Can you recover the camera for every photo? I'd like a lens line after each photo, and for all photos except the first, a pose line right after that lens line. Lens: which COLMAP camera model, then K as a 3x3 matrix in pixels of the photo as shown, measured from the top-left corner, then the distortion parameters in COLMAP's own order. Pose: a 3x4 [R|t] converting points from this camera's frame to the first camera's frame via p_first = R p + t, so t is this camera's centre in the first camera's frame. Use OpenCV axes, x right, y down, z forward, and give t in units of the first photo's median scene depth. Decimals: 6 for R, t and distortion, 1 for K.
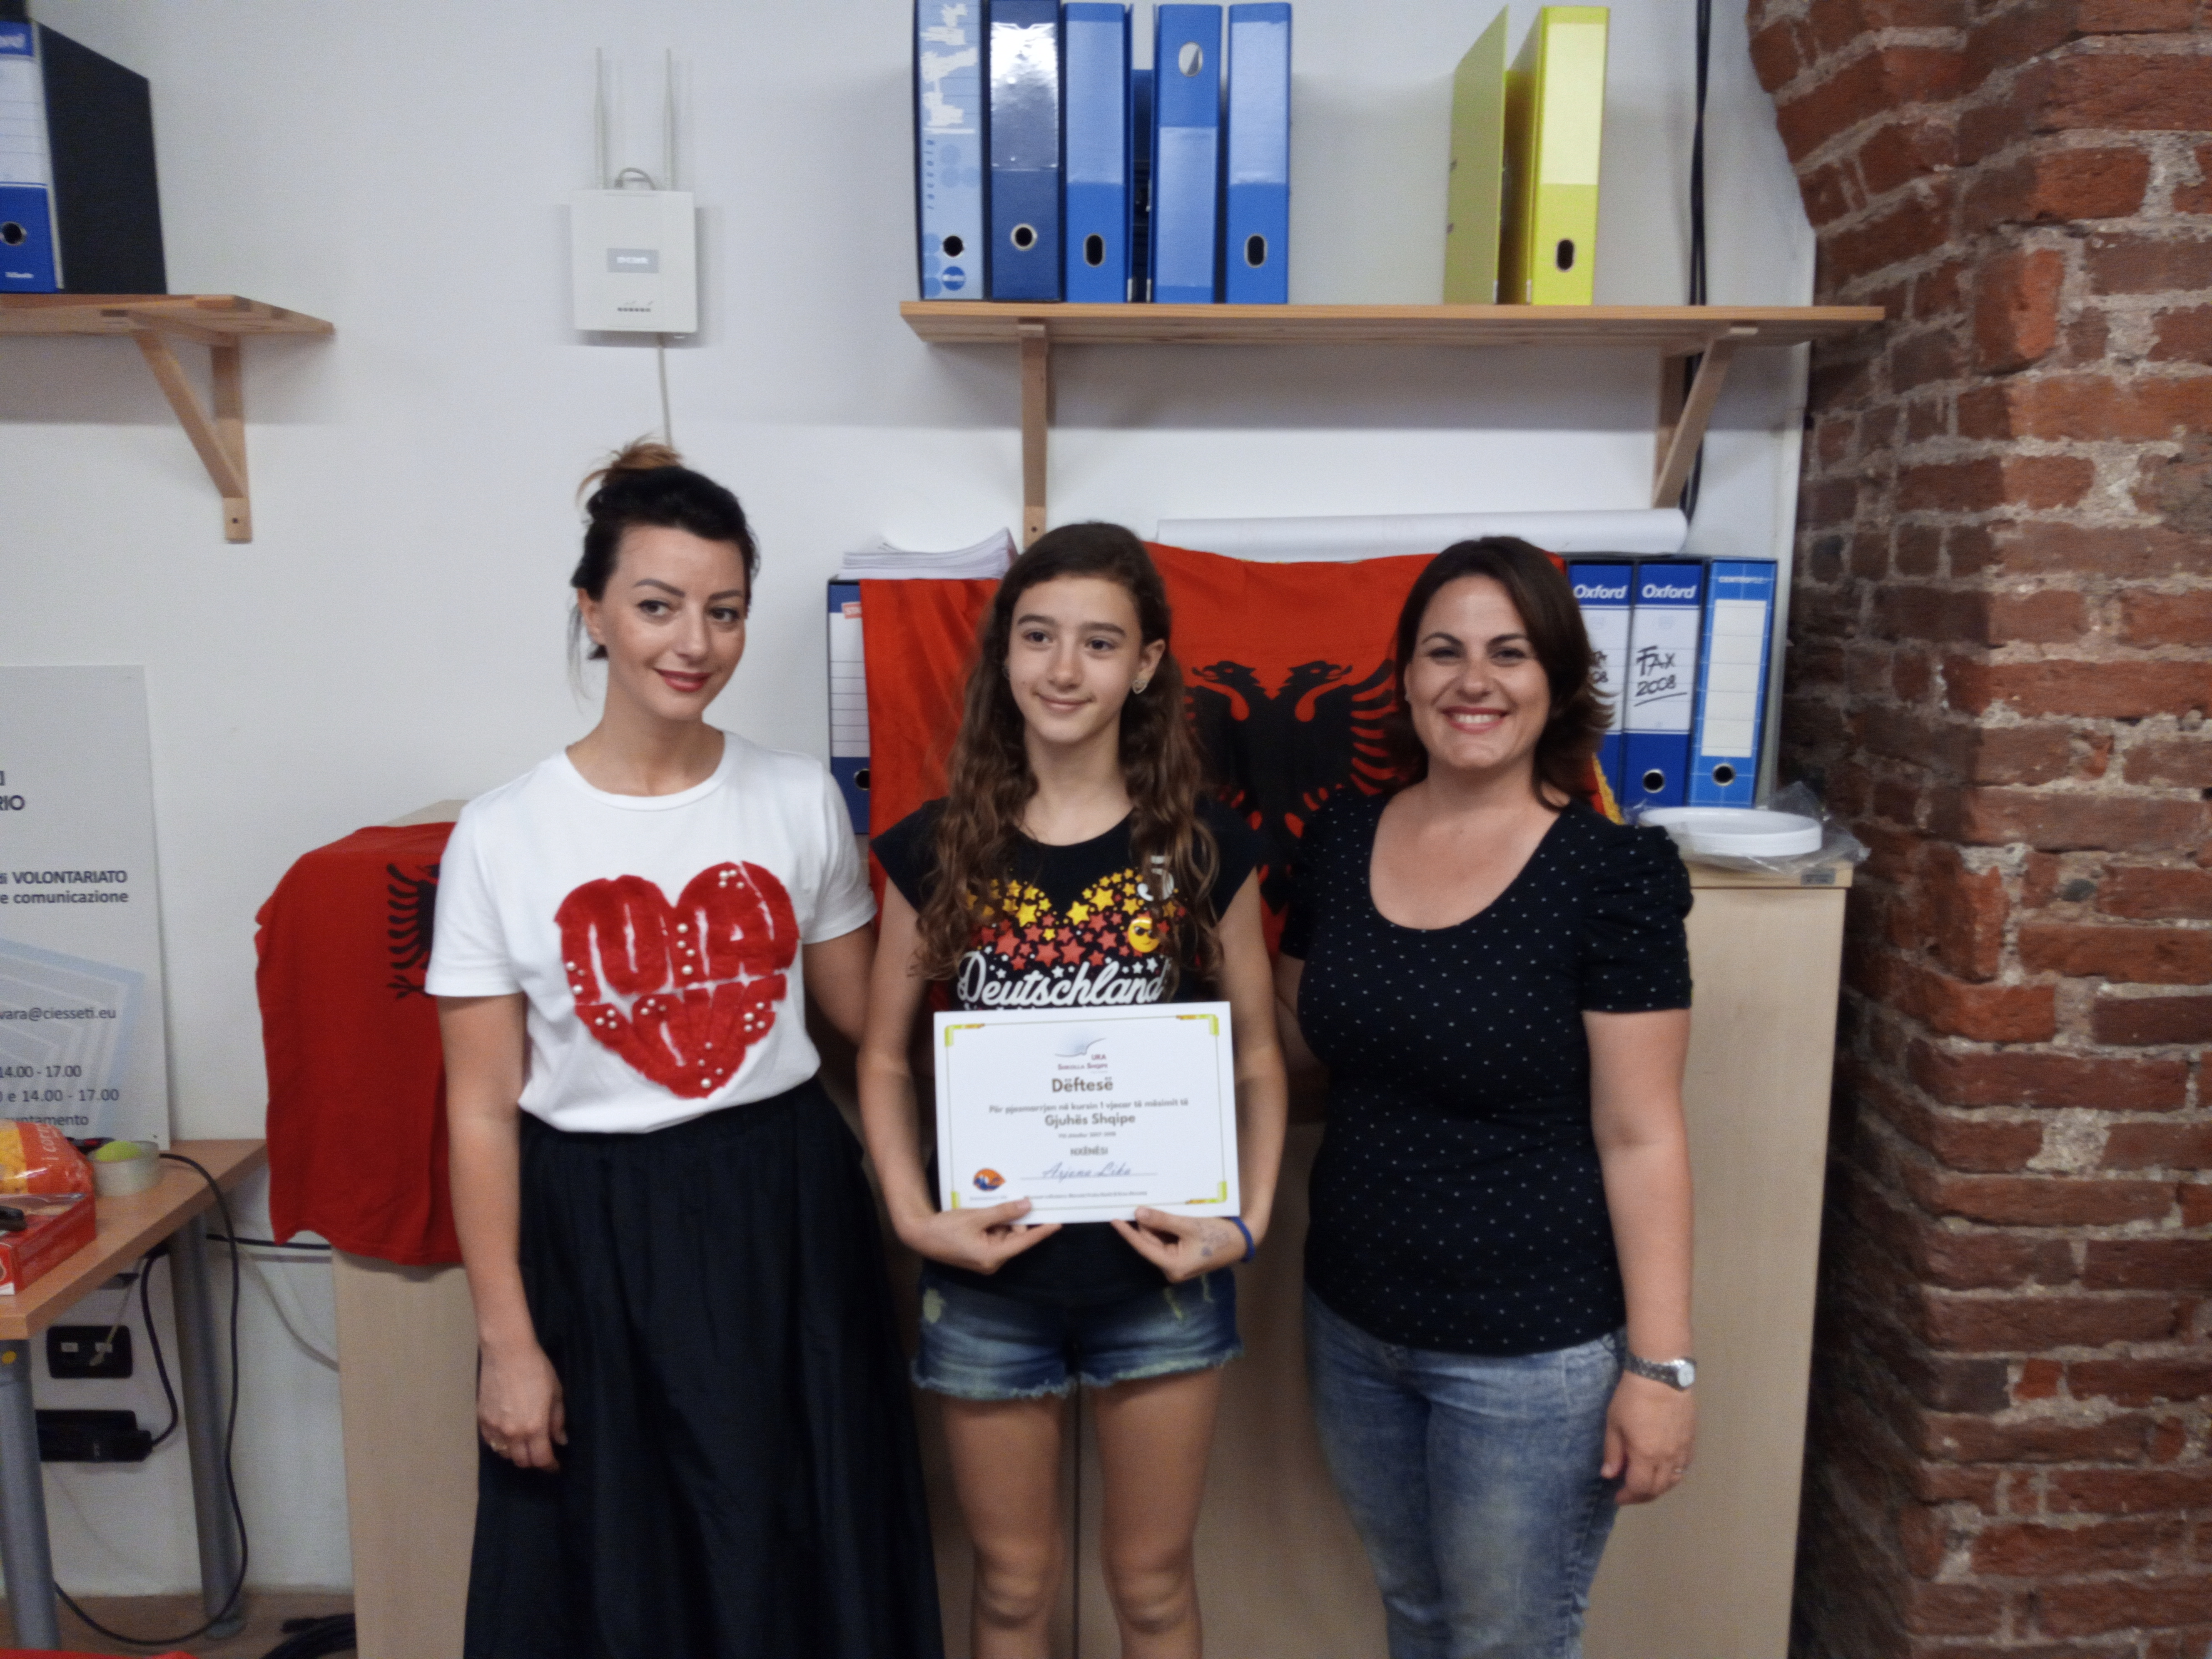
lens RADIAL K [[1694.6, 0, 1101.6], [0, 1694.6, 833.8], [0, 0, 1]] dist [0.007633, -0.003628]
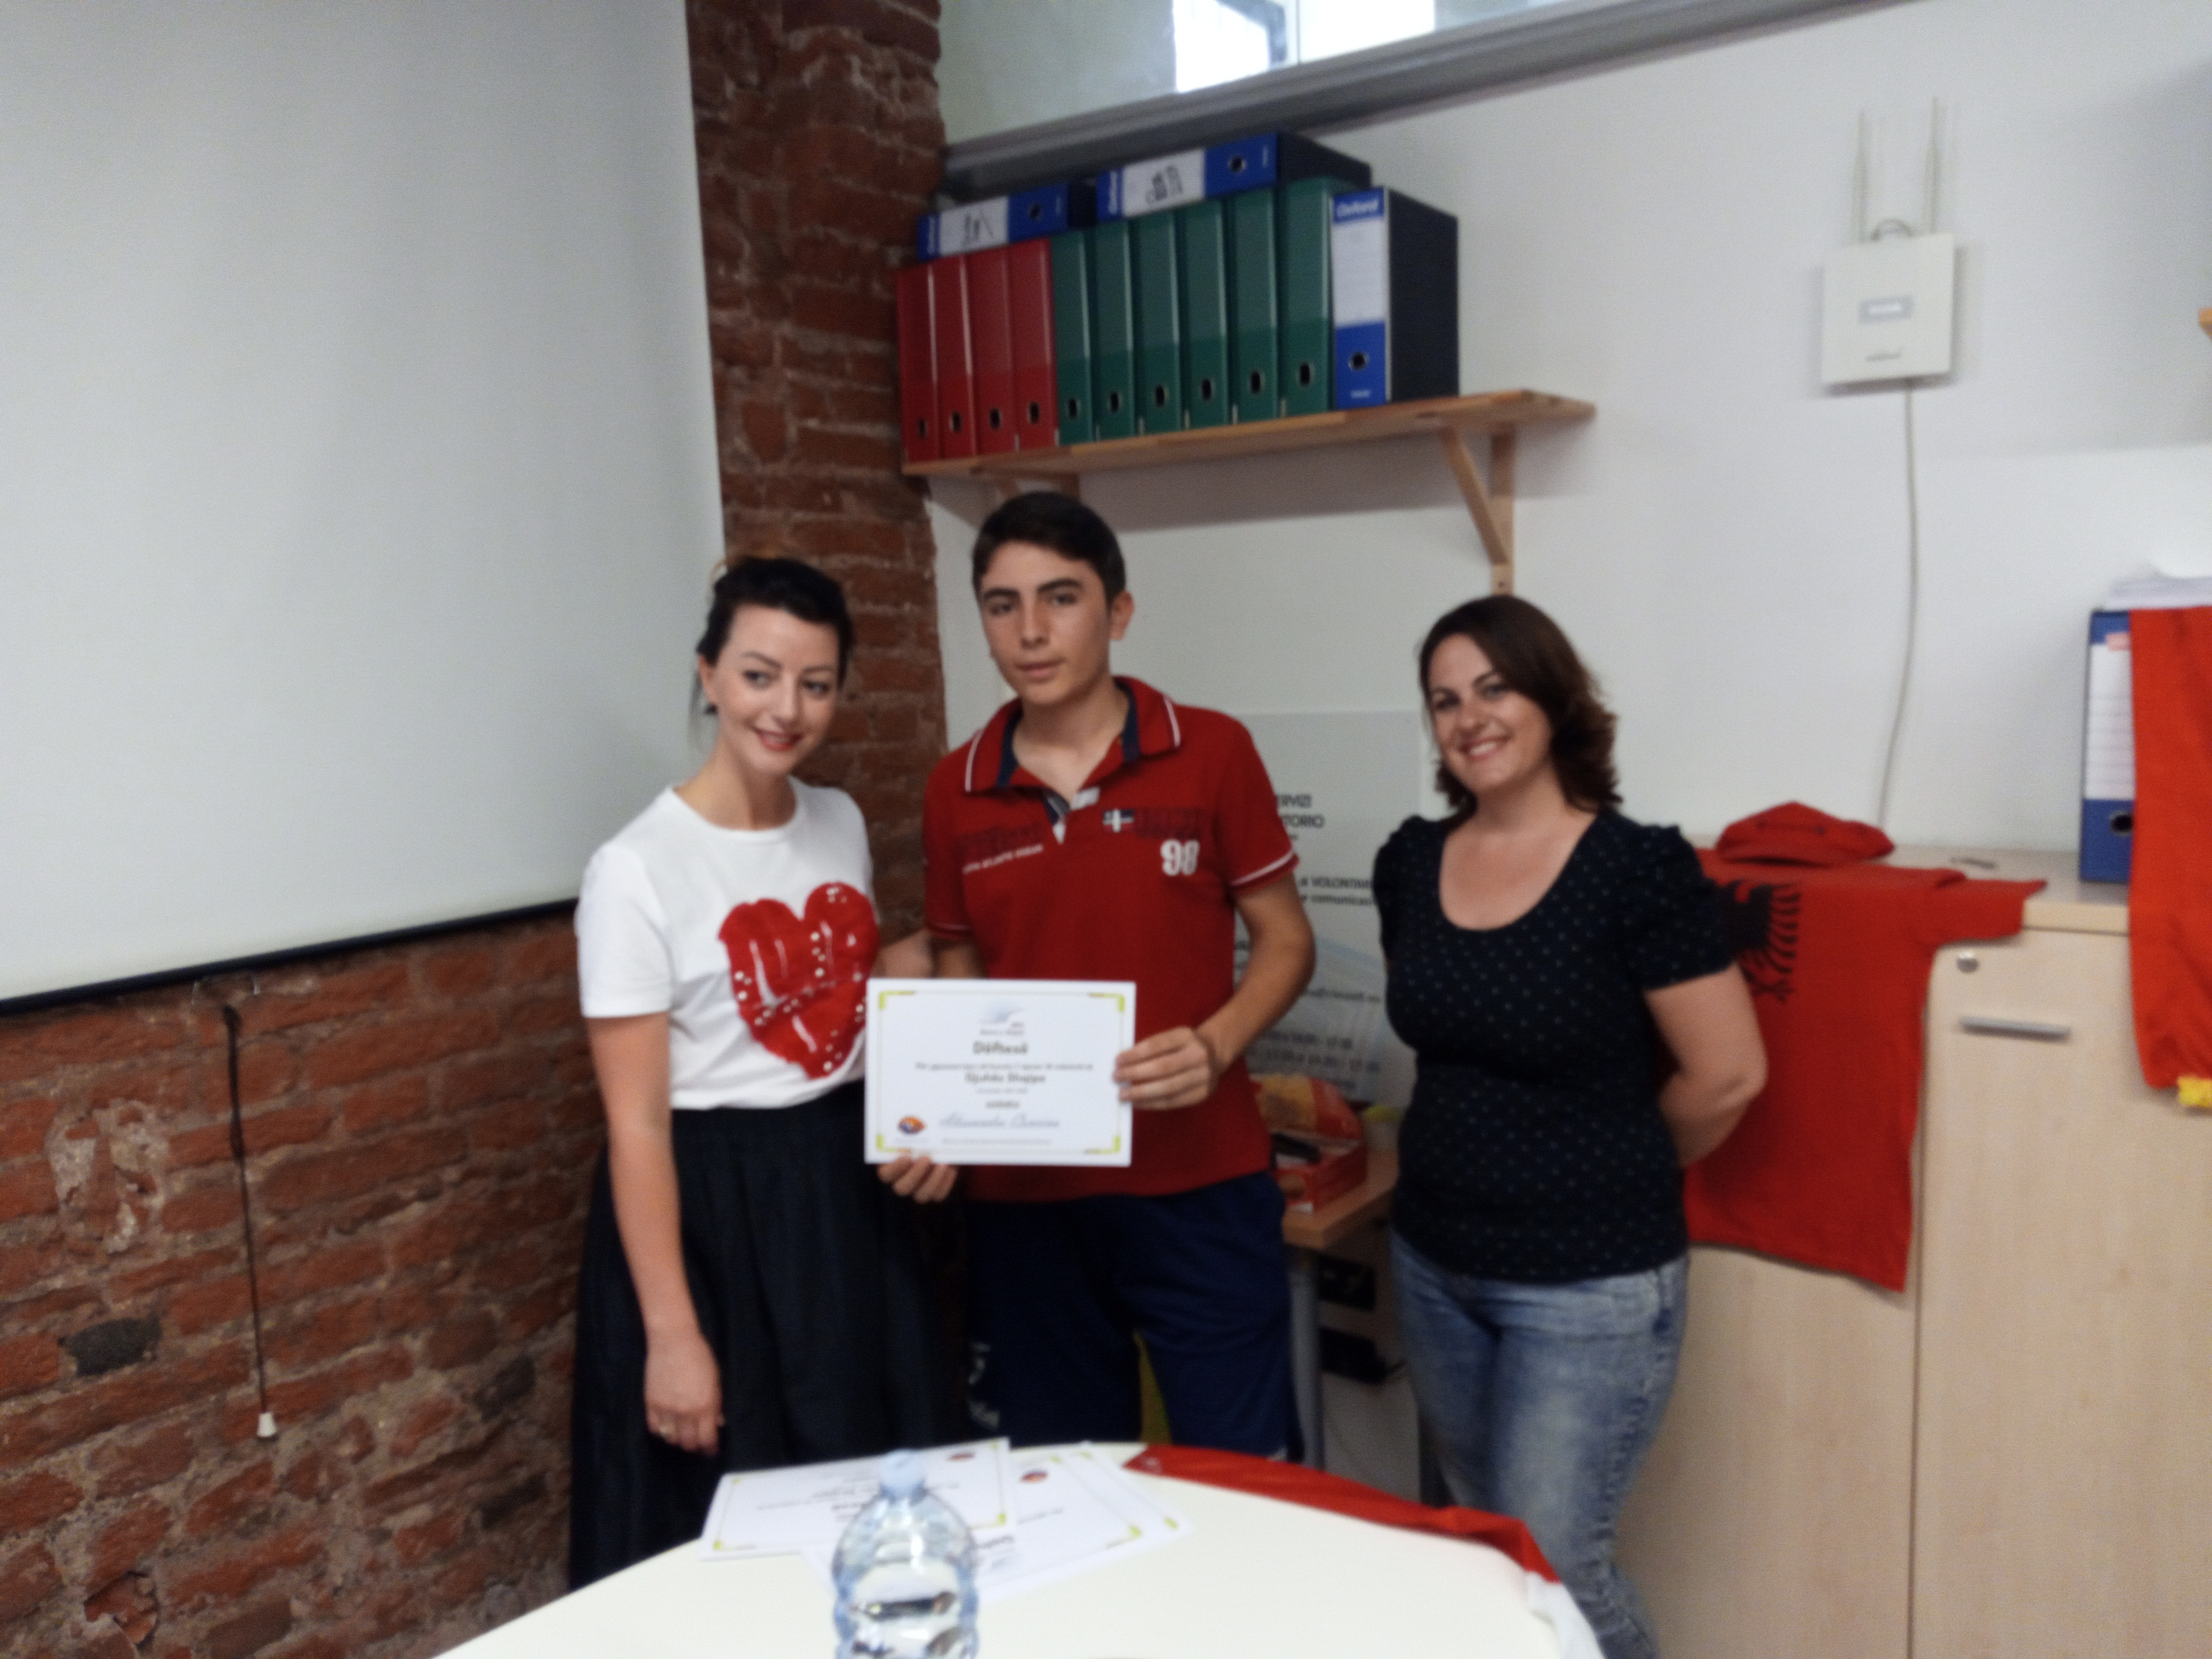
lens RADIAL K [[1715.6, 0, 1109.0], [0, 1715.6, 836.0], [0, 0, 1]] dist [0.077637, -0.113694]
pose [[0.801008, 0.039882, -0.597323, -0.017671], [-0.064641, 0.997707, -0.020069, 0.030880], [0.595153, 0.054687, 0.801749, -0.102377]]
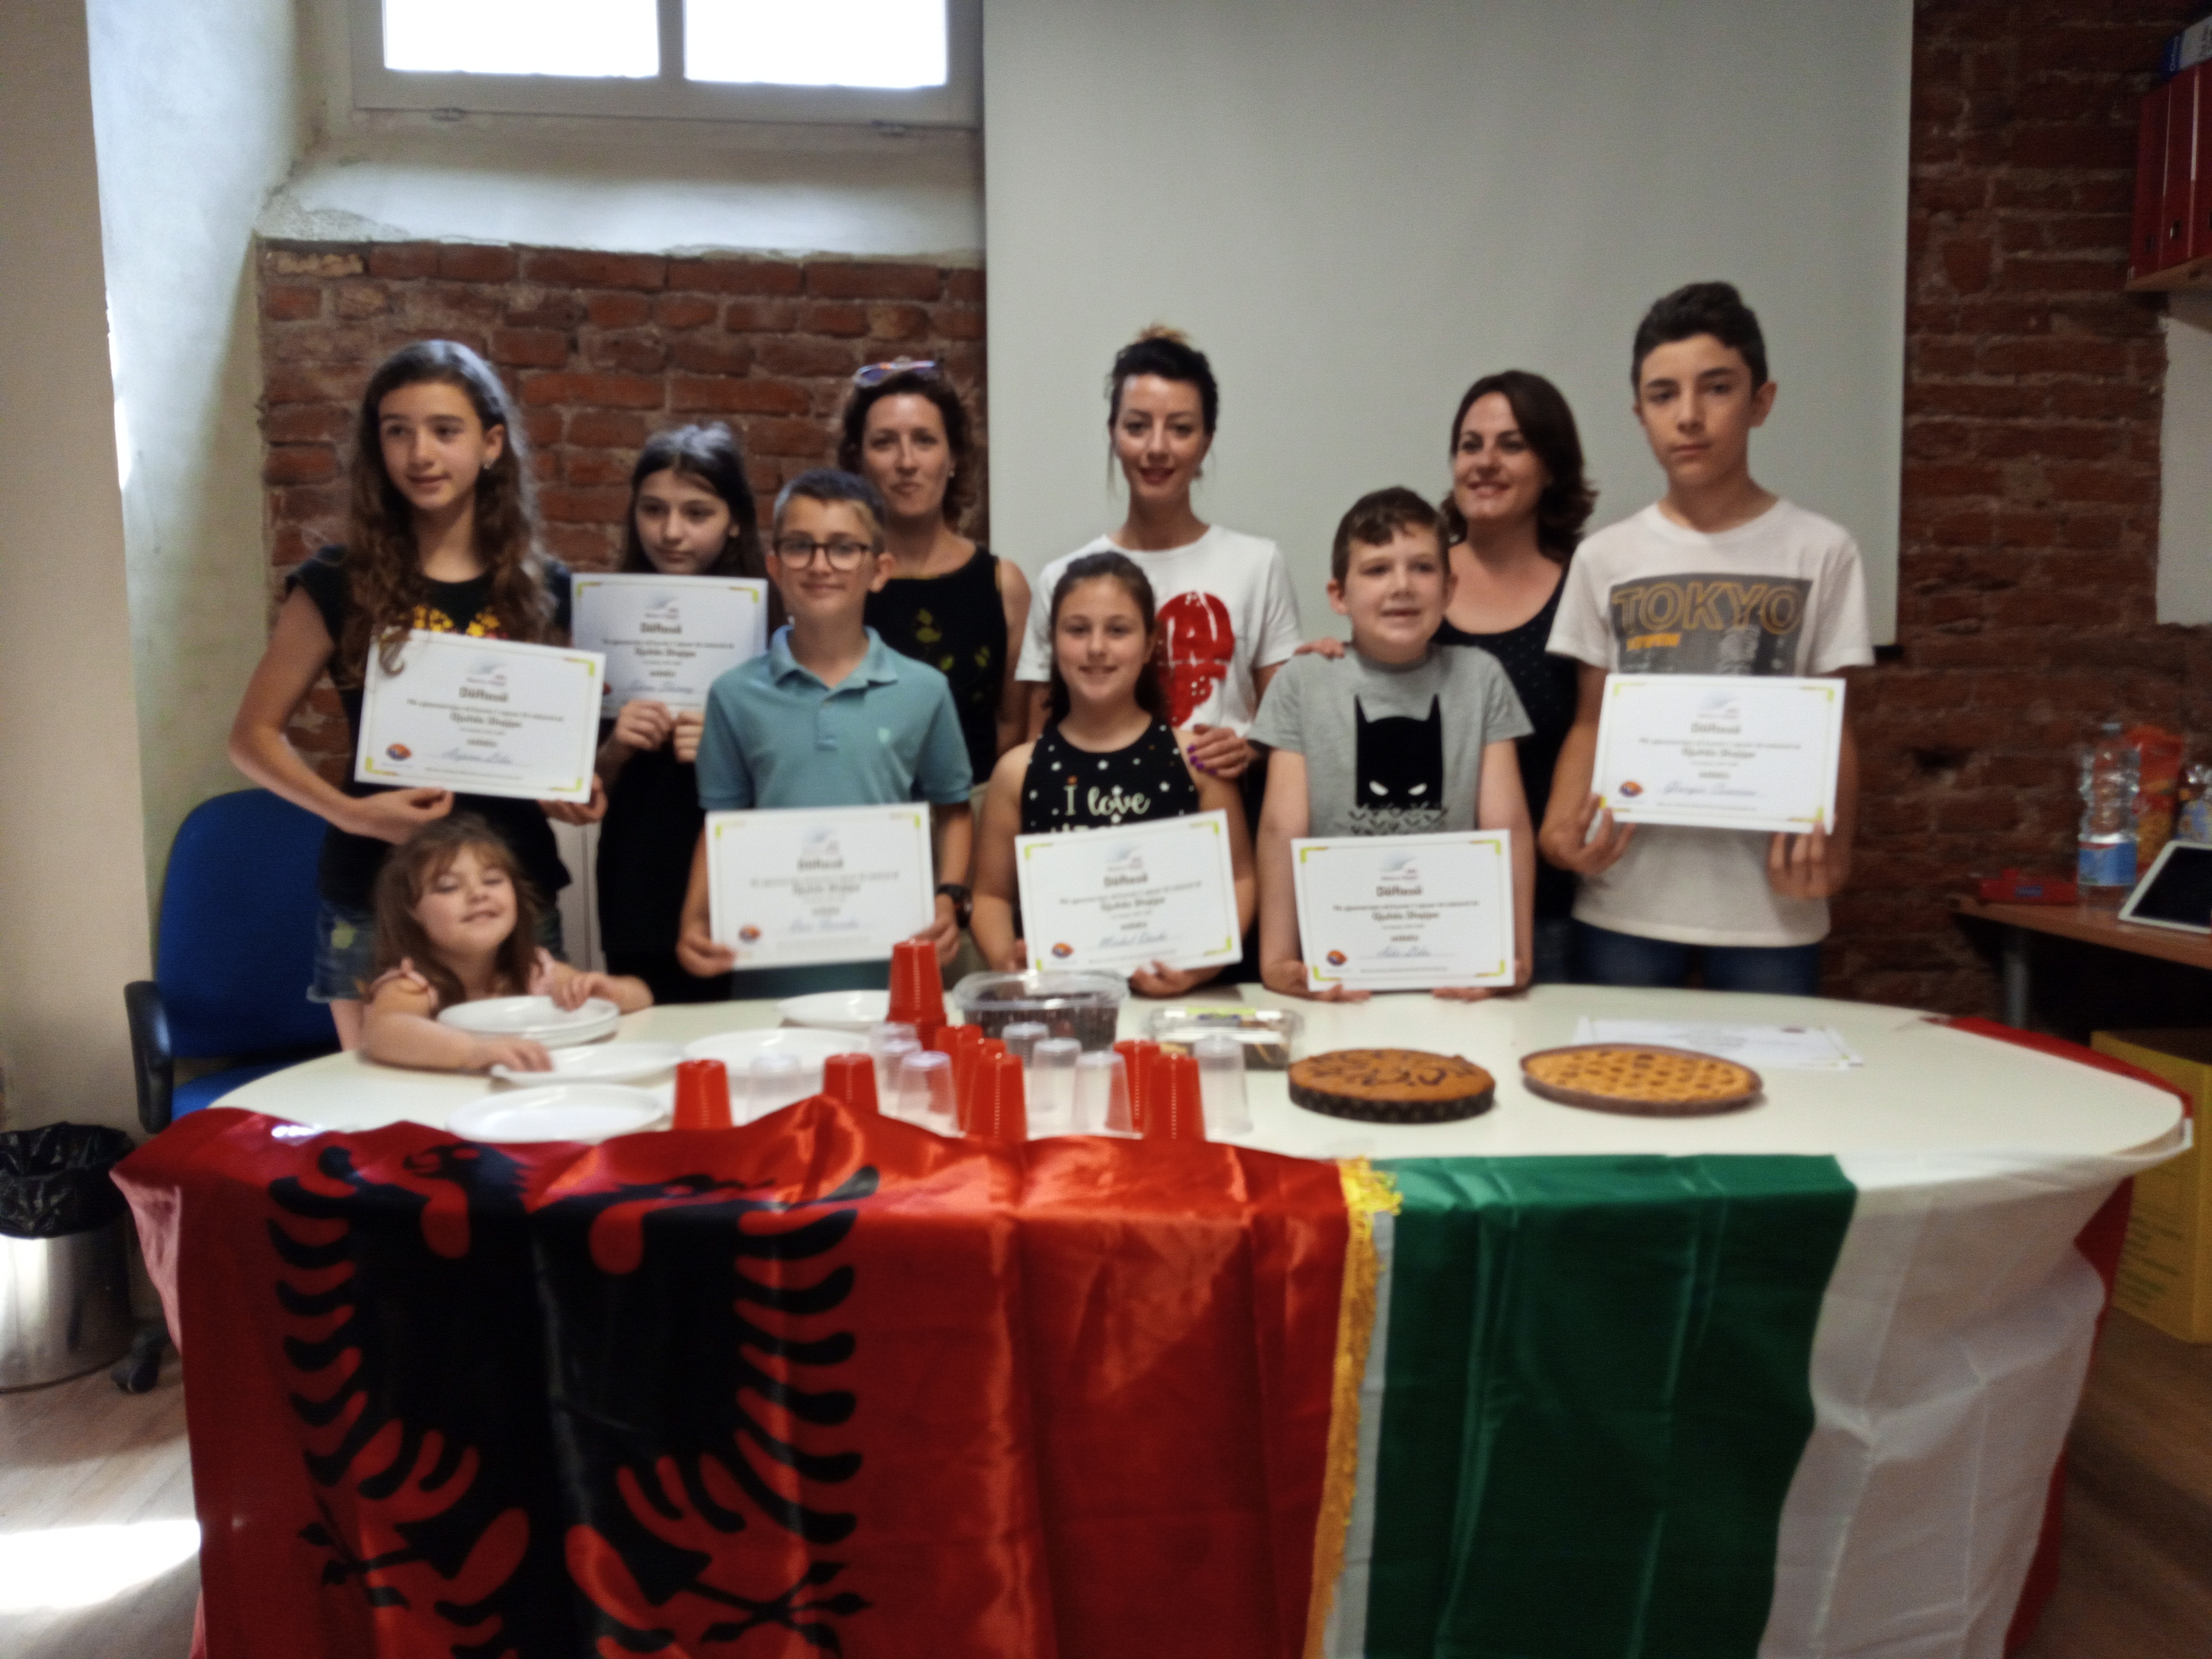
lens RADIAL K [[1755.8, 0, 1111.2], [0, 1755.8, 838.7], [0, 0, 1]] dist [0.003441, 0.001327]
pose [[0.058528, 0.095391, -0.993718, 0.524893], [-0.155800, 0.984099, 0.085292, 0.197952], [0.986053, 0.149829, 0.072459, 0.023875]]
